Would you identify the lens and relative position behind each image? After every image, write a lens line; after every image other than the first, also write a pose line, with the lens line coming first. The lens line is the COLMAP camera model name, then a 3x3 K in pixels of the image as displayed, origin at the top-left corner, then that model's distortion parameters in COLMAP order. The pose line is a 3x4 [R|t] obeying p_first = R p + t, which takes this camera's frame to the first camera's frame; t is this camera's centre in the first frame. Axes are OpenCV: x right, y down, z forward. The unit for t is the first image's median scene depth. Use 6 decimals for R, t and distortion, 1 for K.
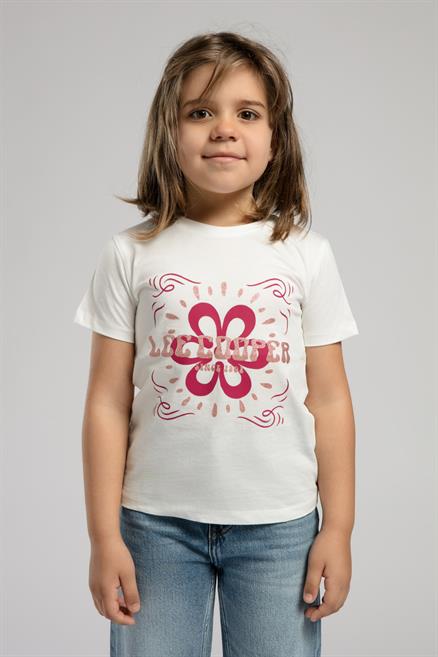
lens RADIAL K [[1810.3, 0, 219.0], [0, 1810.3, 328.5], [0, 0, 1]] dist [-0.564187, -0.130873]
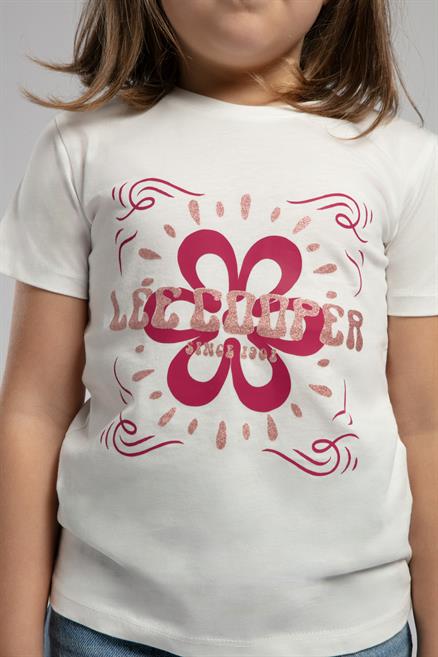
lens RADIAL K [[2295.4, 0, 221.0], [0, 2295.4, 273.7], [0, 0, 1]] dist [8.470401, -0.100184]
pose [[0.999465, 0.032126, -0.006153, 0.000465], [-0.032188, 0.999428, -0.010384, 0.005948], [0.005816, 0.010577, 0.999927, 0.298256]]
